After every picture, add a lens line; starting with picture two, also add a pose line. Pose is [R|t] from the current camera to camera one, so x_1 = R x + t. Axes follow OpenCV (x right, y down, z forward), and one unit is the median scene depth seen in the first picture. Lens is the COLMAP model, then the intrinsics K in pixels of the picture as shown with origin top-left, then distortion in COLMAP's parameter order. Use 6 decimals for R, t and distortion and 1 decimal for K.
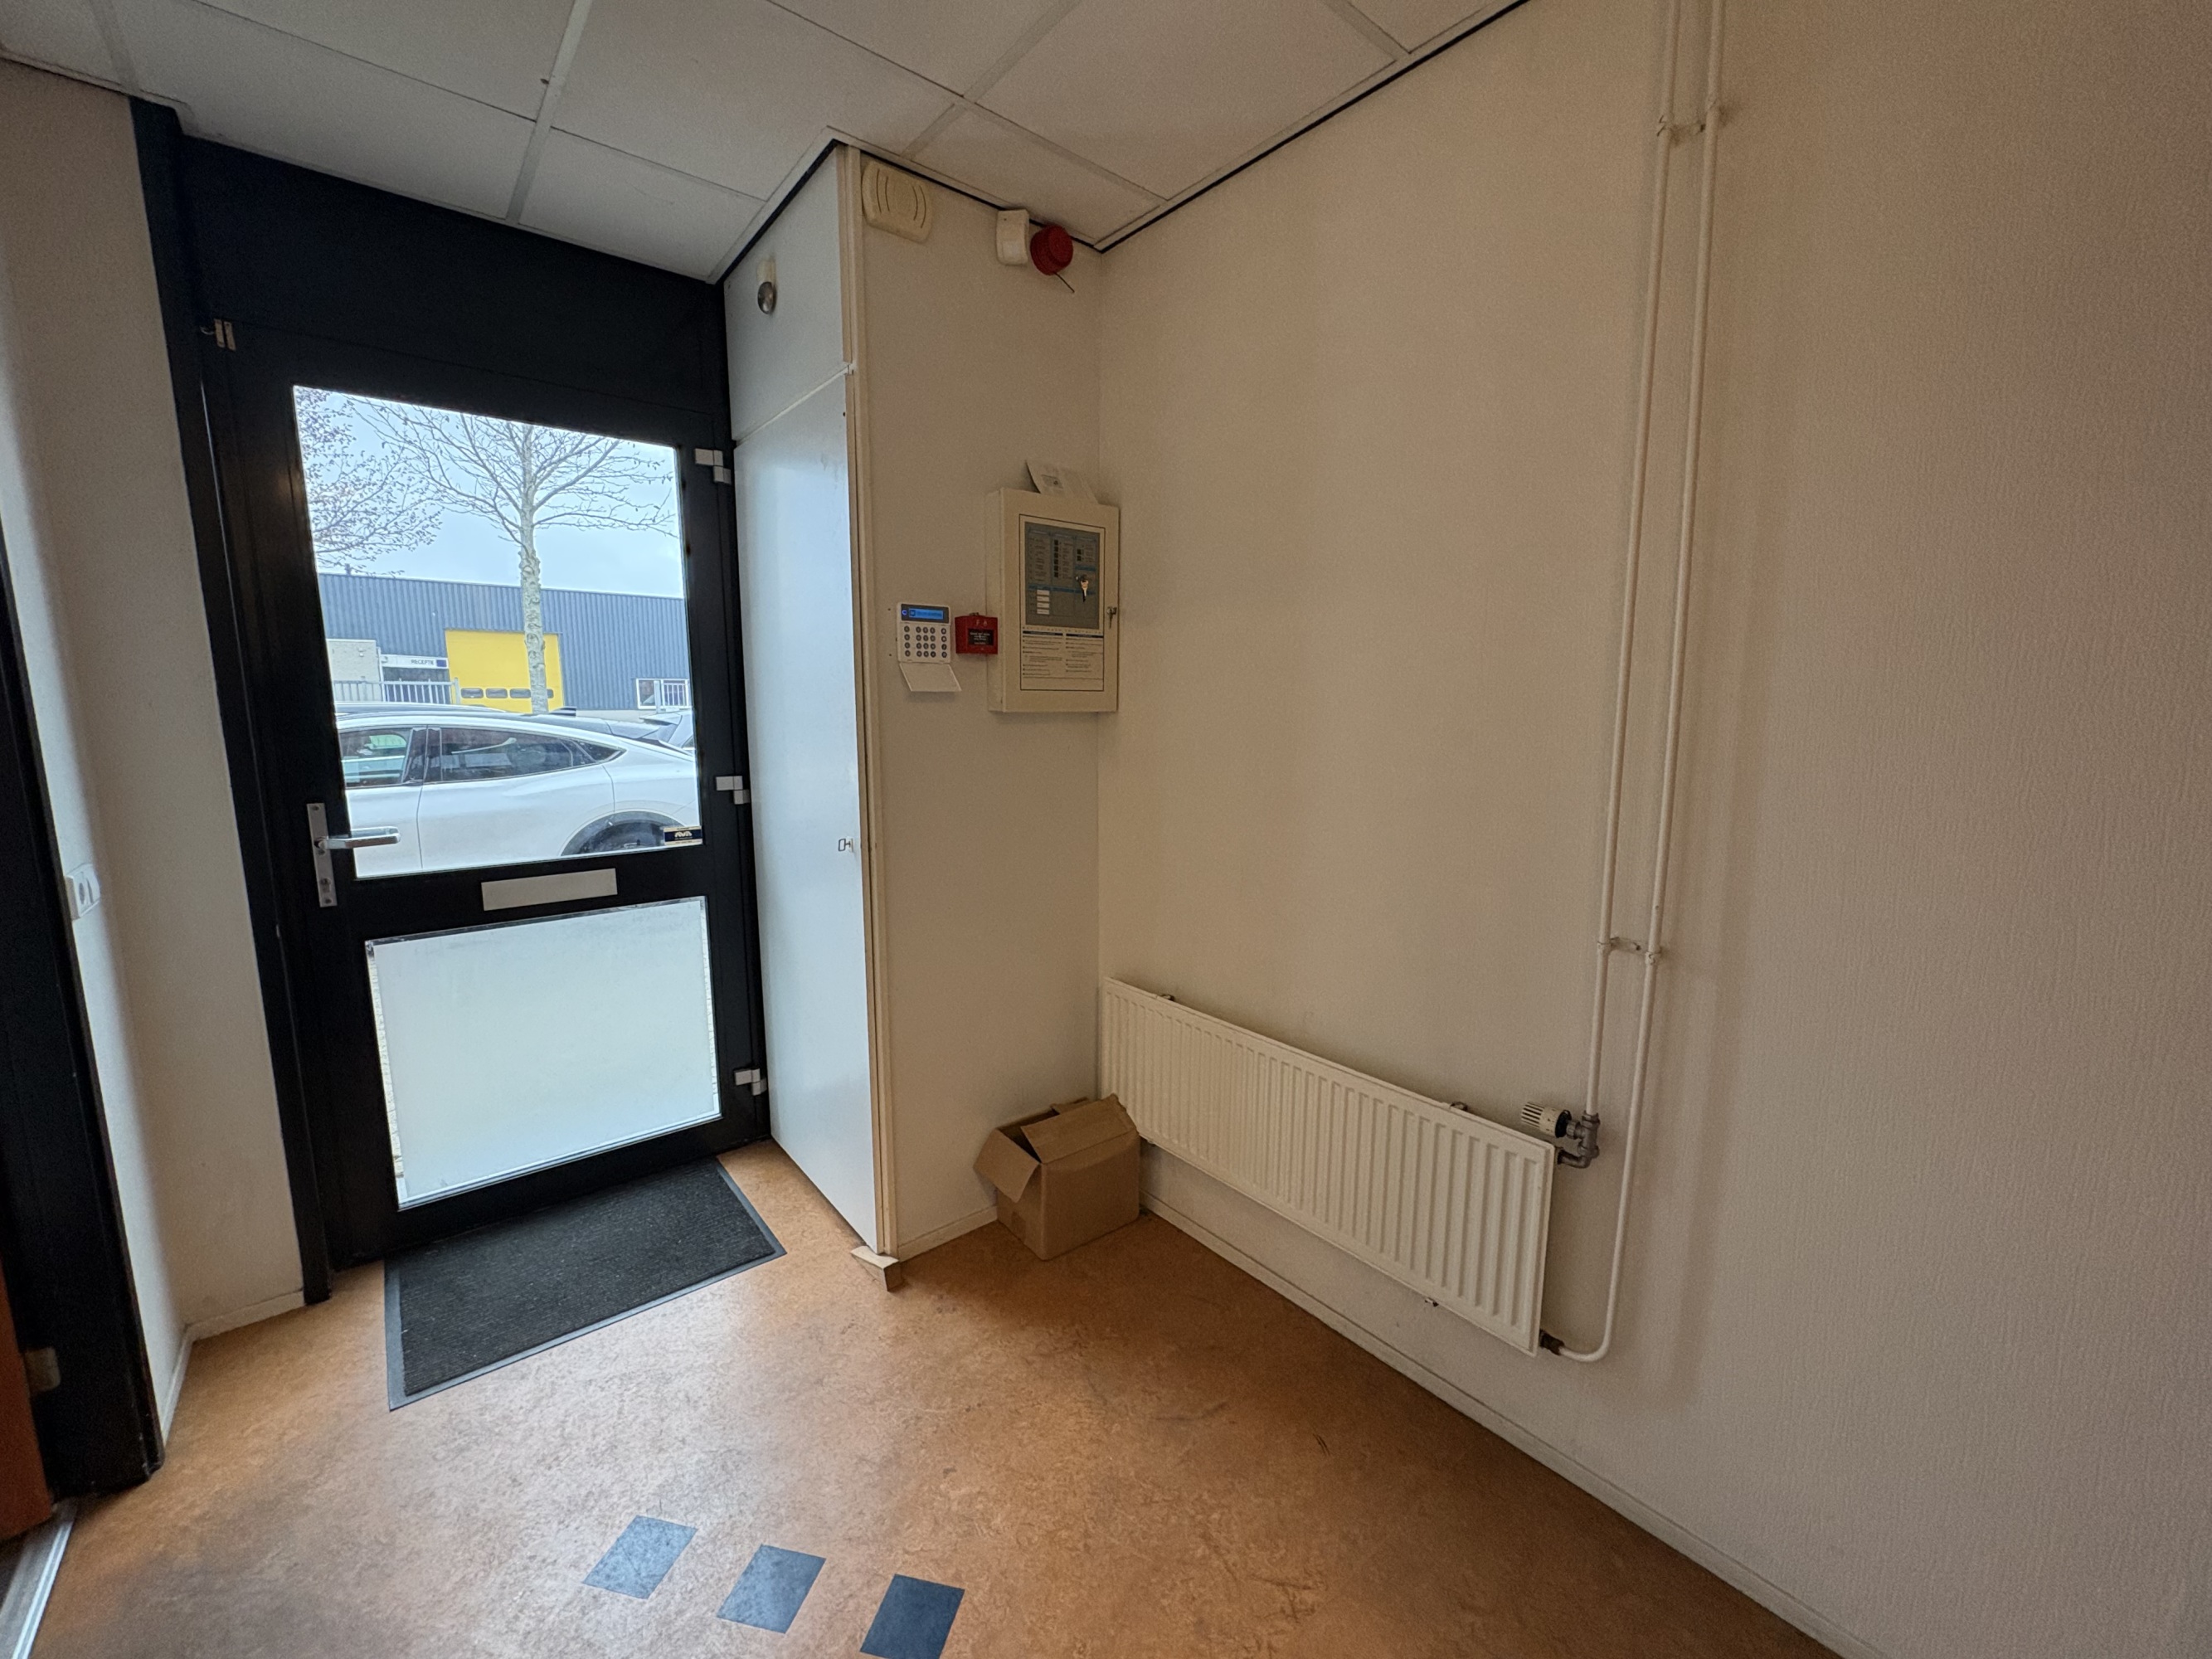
lens RADIAL K [[882.9, 0, 1107.0], [0, 882.9, 829.8], [0, 0, 1]] dist [0.000385, 0.000104]
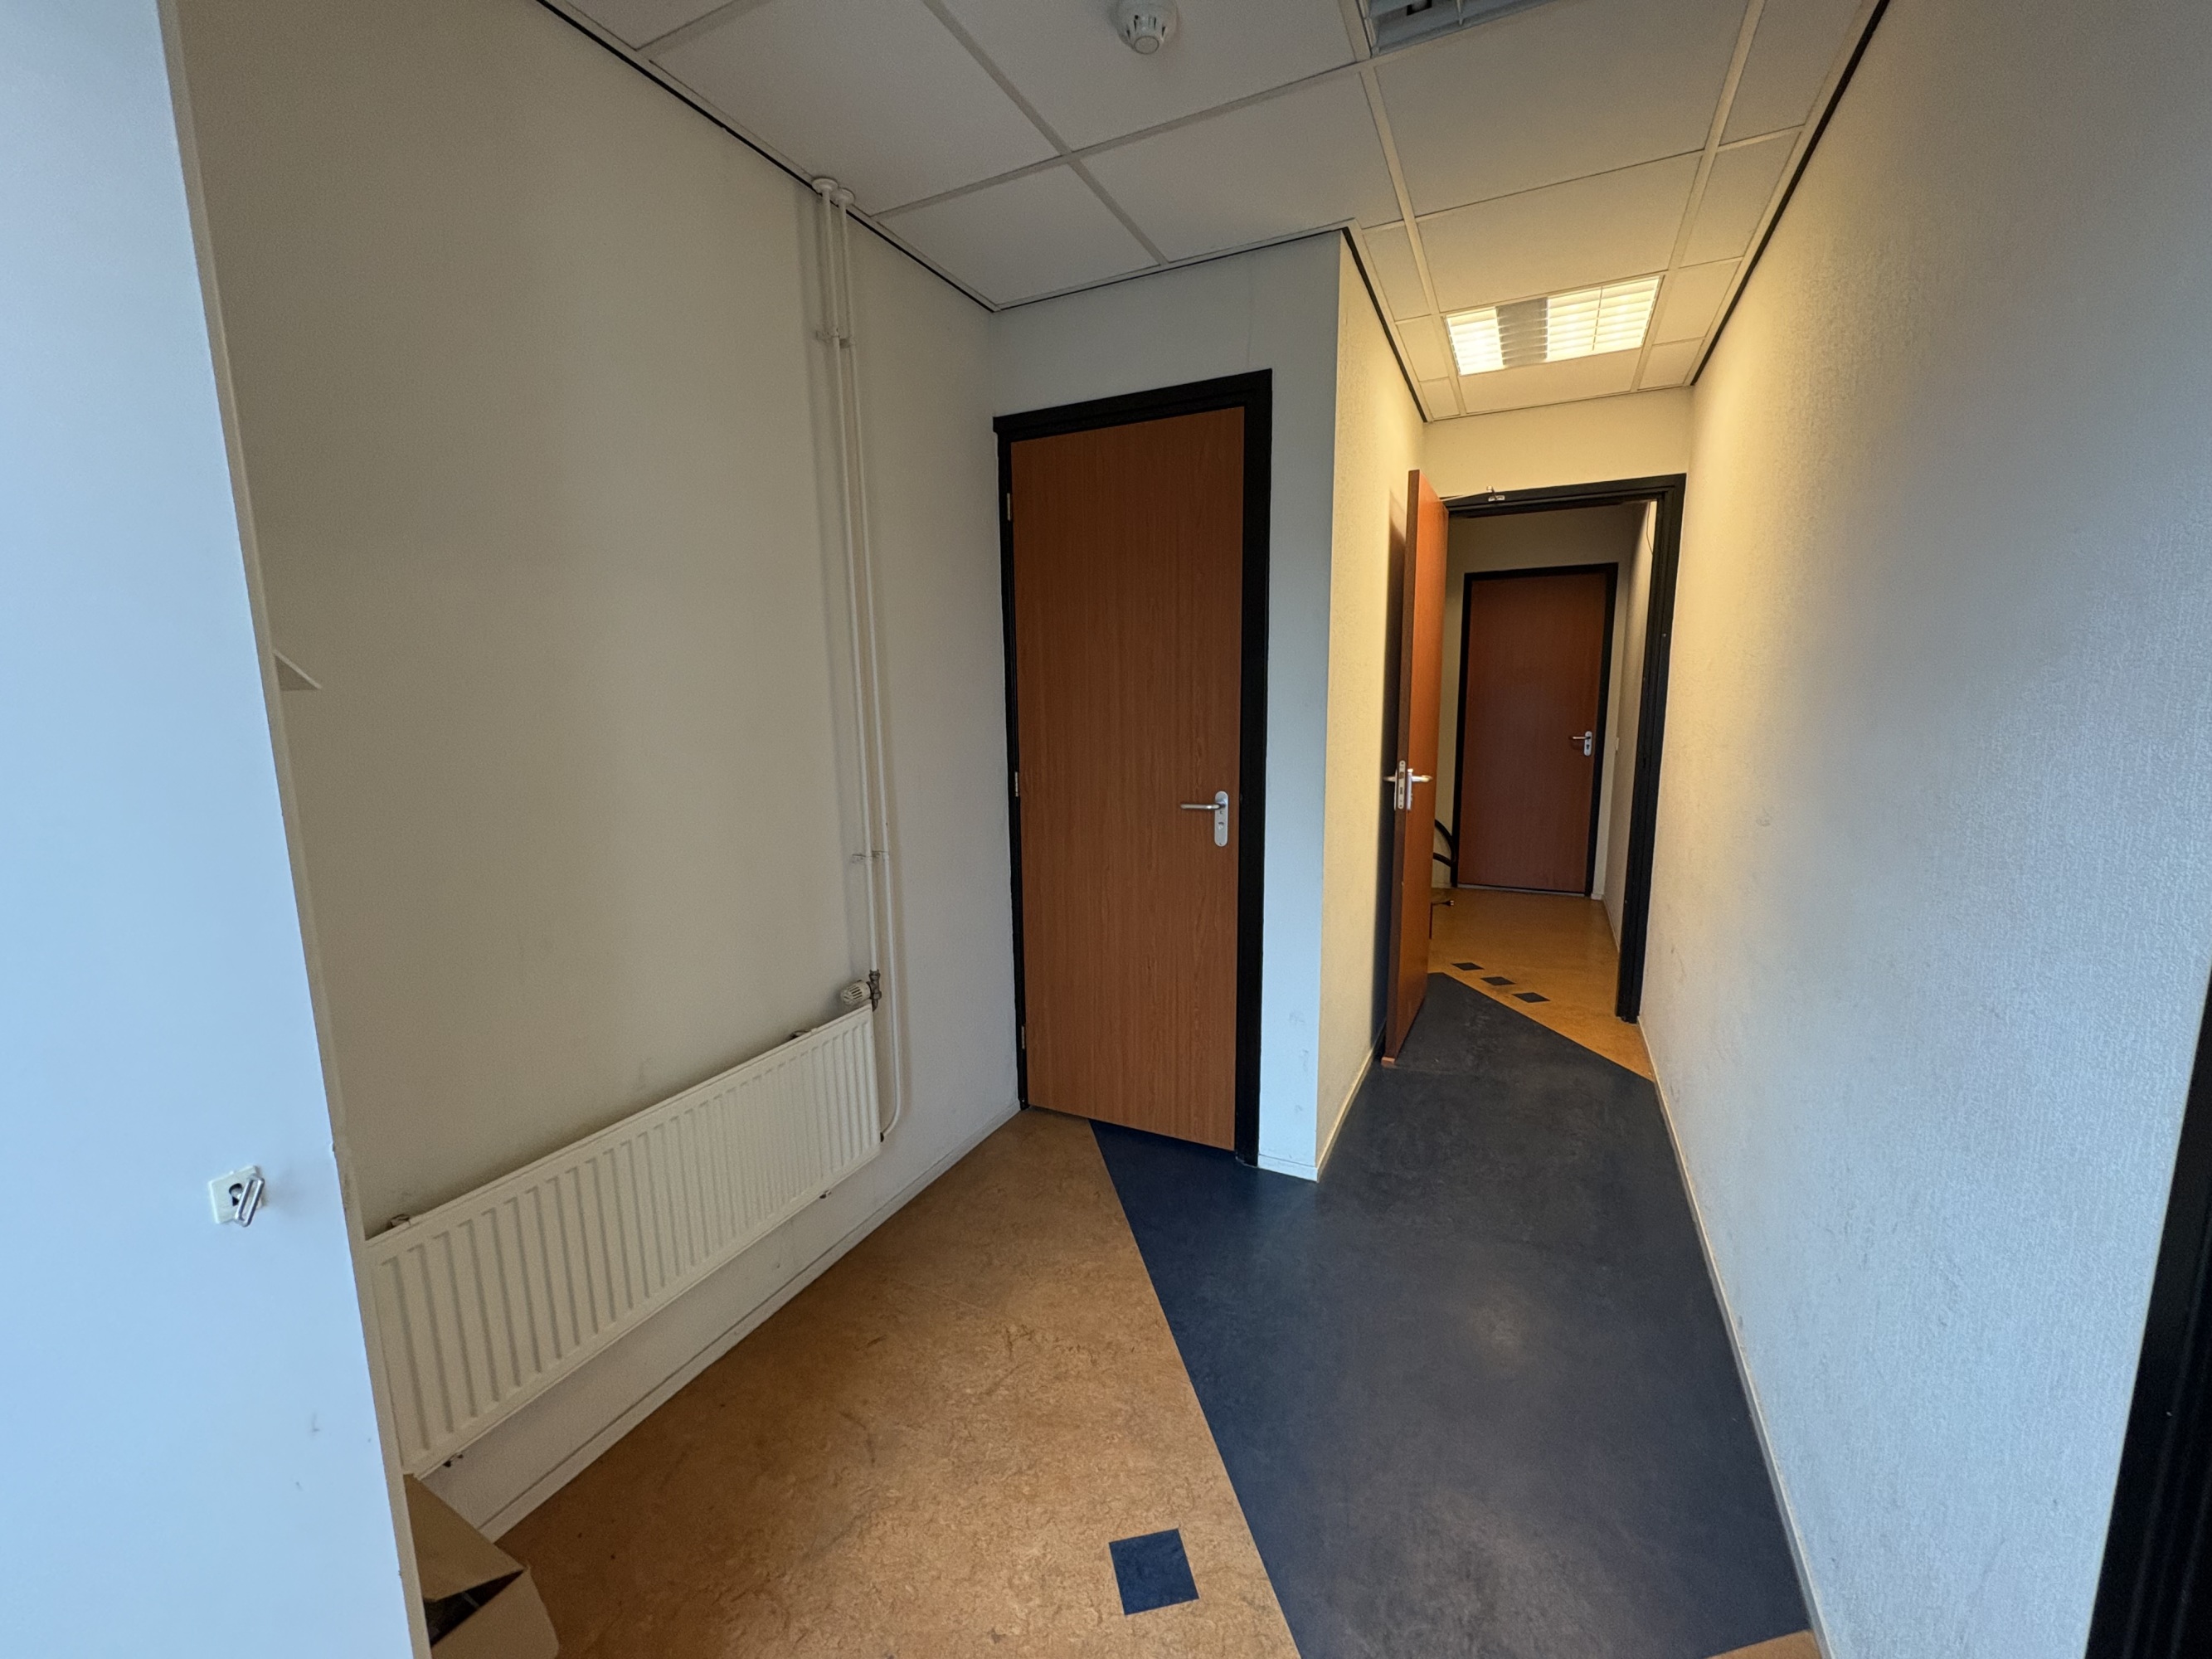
lens RADIAL K [[882.9, 0, 1107.0], [0, 882.9, 831.6], [0, 0, 1]] dist [0.000385, 0.000104]
pose [[-0.410338, -0.137267, 0.901543, -0.914037], [0.156265, 0.963400, 0.217810, -0.167239], [-0.898445, 0.230255, -0.373870, 1.108792]]
